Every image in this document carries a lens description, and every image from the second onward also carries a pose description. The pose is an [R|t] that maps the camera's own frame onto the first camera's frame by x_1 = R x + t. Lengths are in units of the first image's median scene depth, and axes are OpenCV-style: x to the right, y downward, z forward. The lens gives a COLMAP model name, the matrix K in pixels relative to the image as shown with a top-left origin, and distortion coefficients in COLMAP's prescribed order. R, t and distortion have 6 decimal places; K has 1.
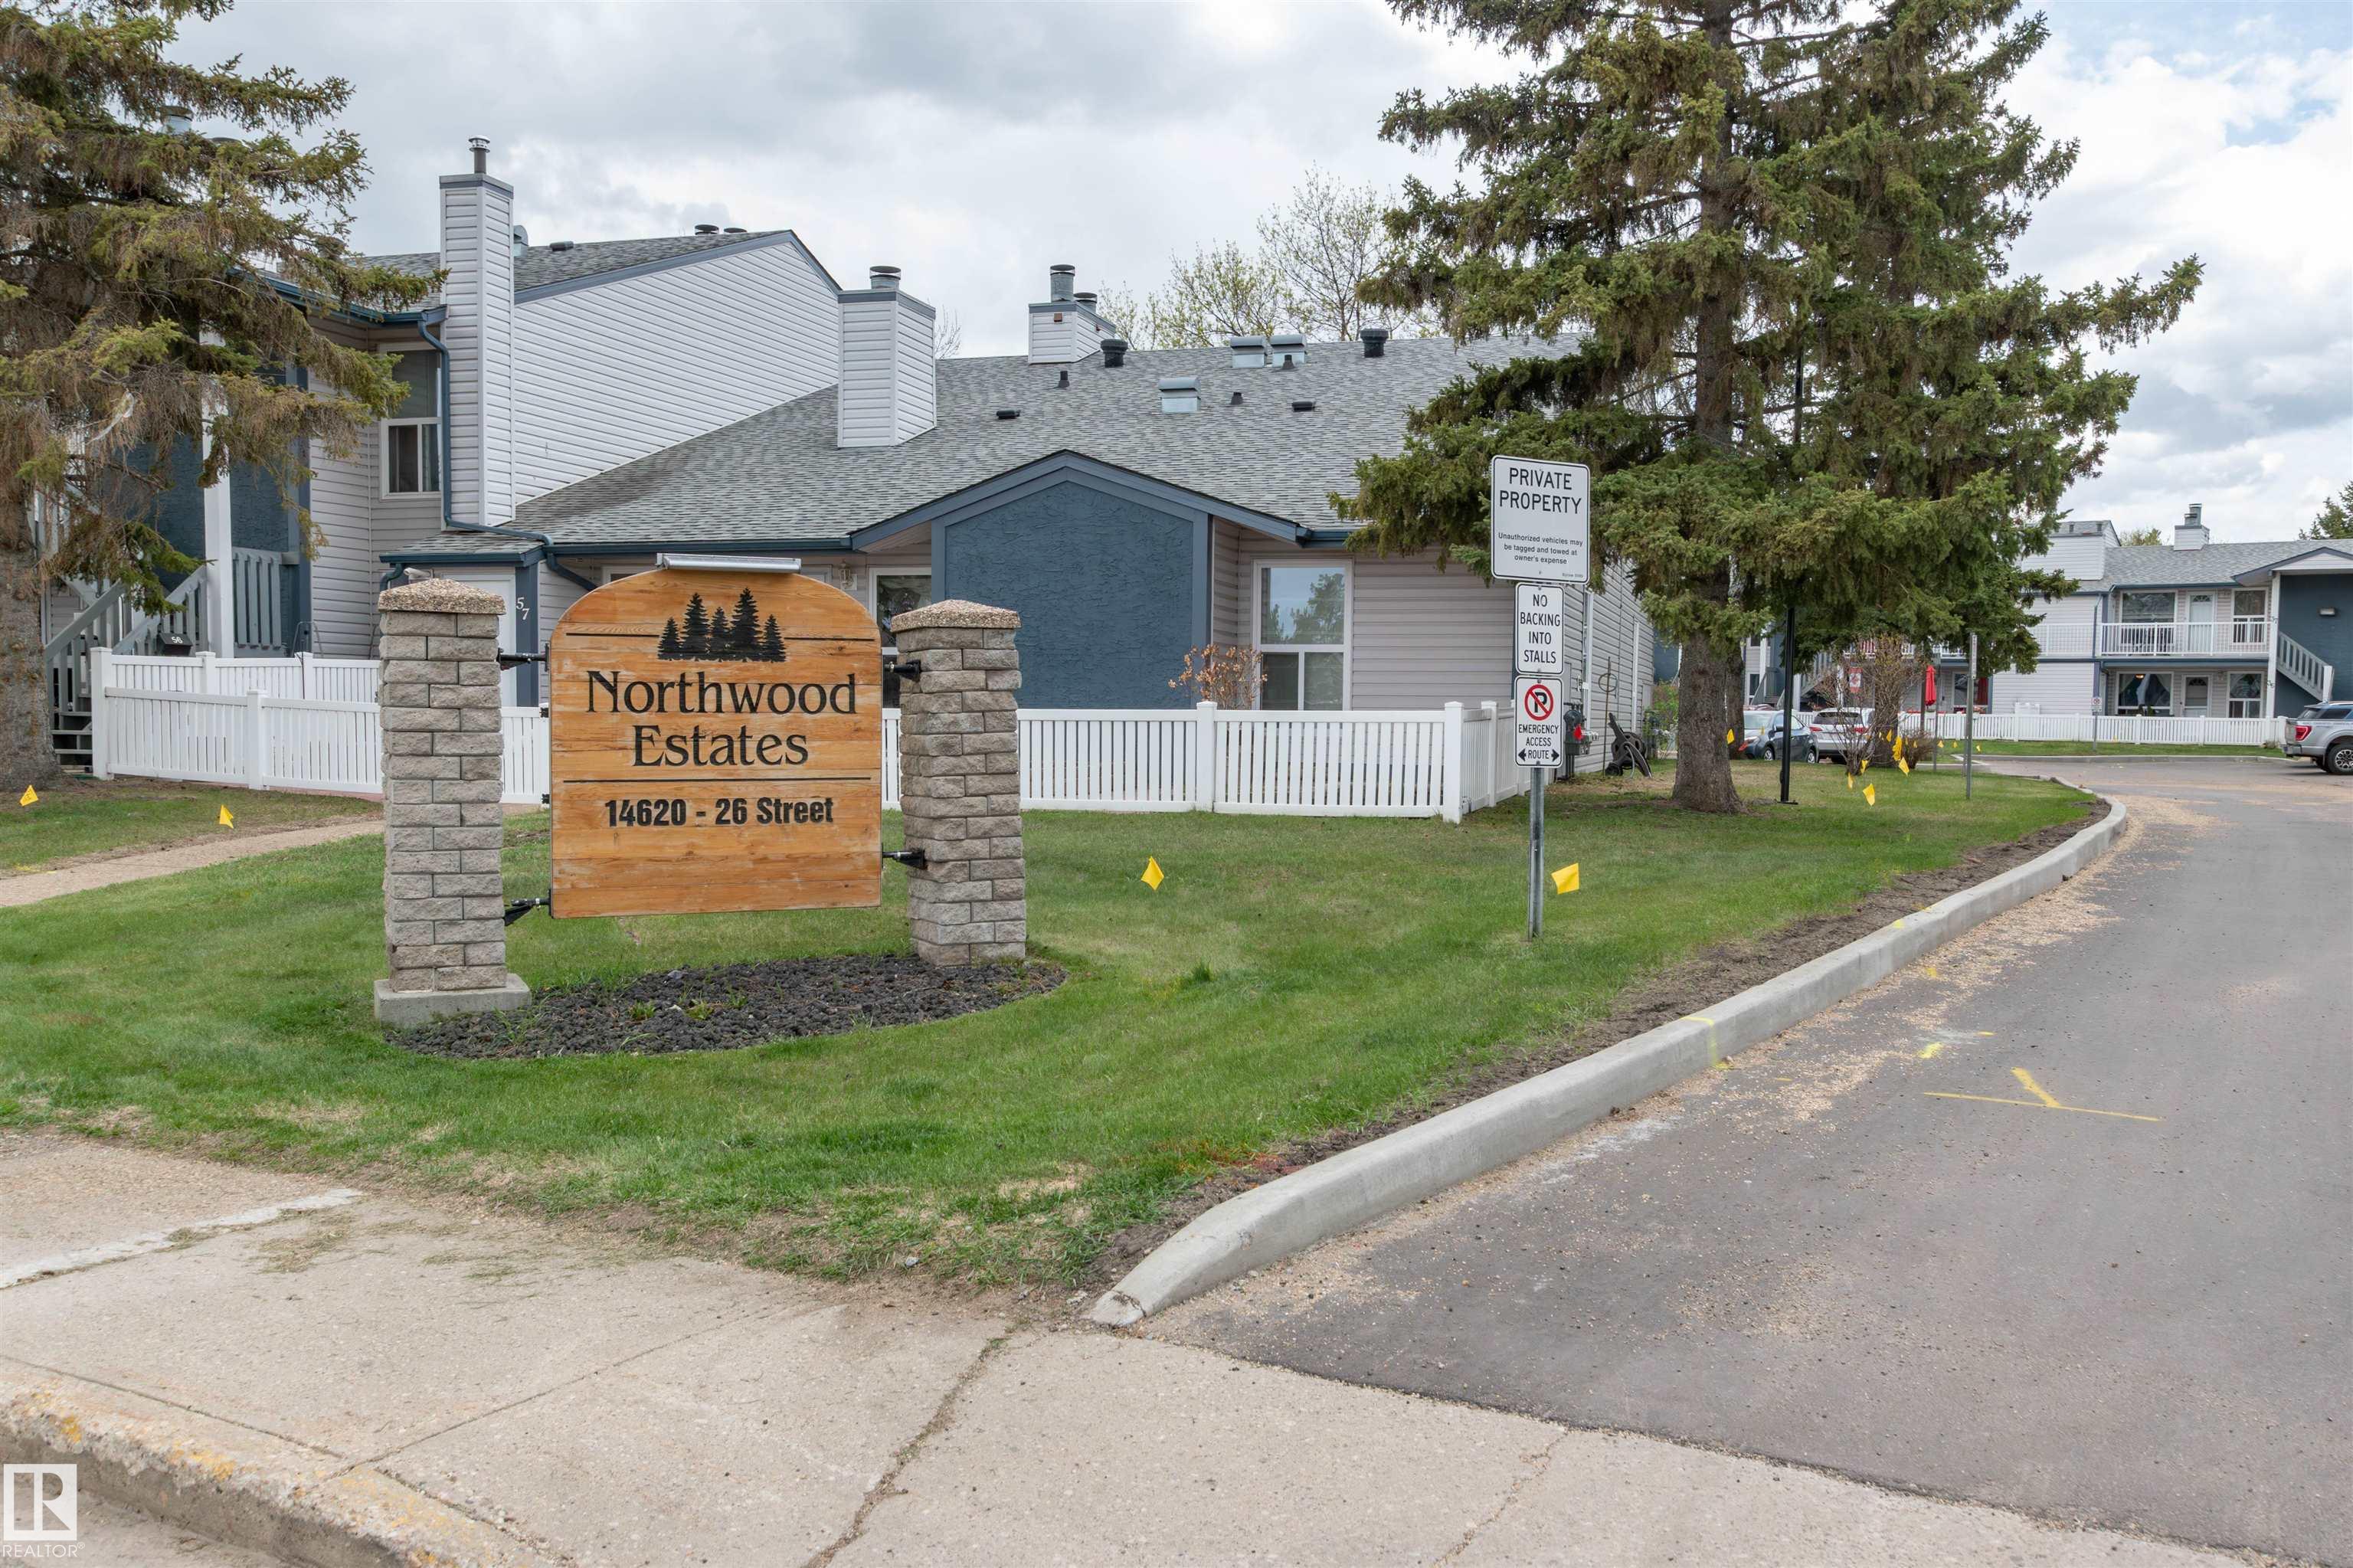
lens RADIAL K [[2005.3, 0, 1177.9], [0, 2005.3, 838.0], [0, 0, 1]] dist [-0.003499, 0.007270]
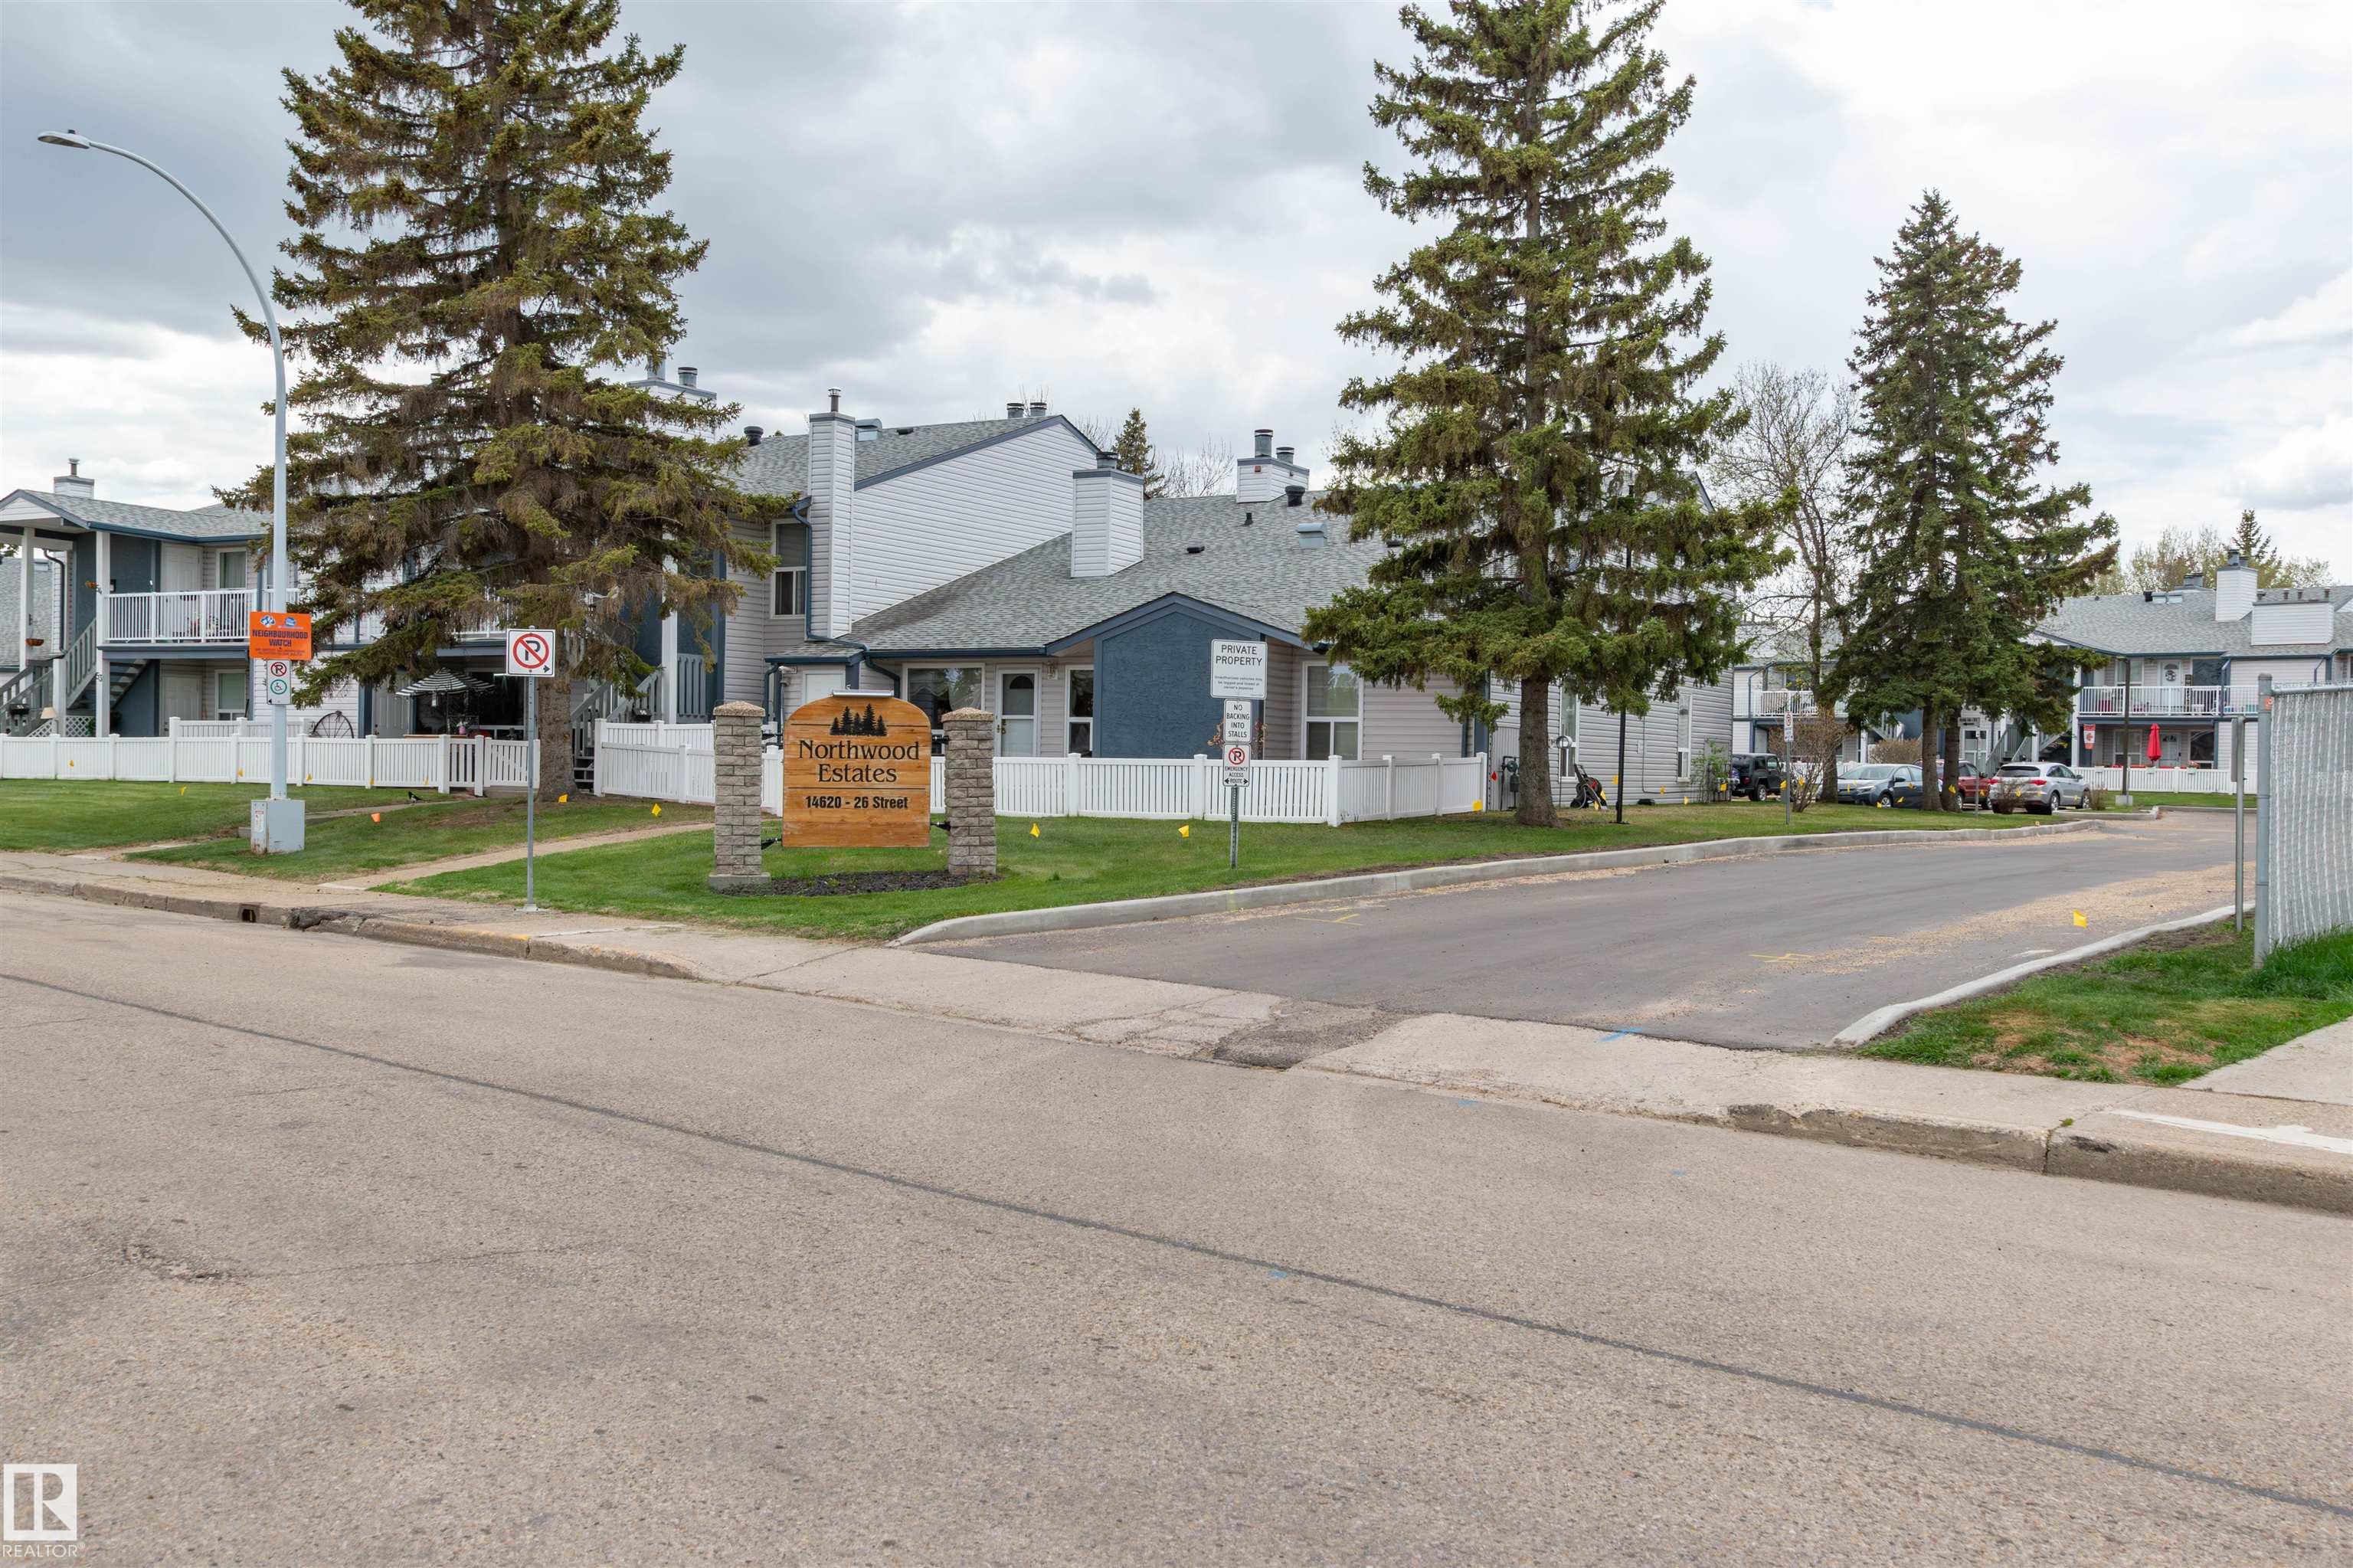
lens RADIAL K [[2030.7, 0, 1176.5], [0, 2030.7, 784.0], [0, 0, 1]] dist [-0.007744, -0.001360]
pose [[0.978113, 0.008444, -0.207903, 0.350928], [-0.019204, 0.998575, -0.049791, 0.042785], [0.207187, 0.052693, 0.976881, -0.678648]]
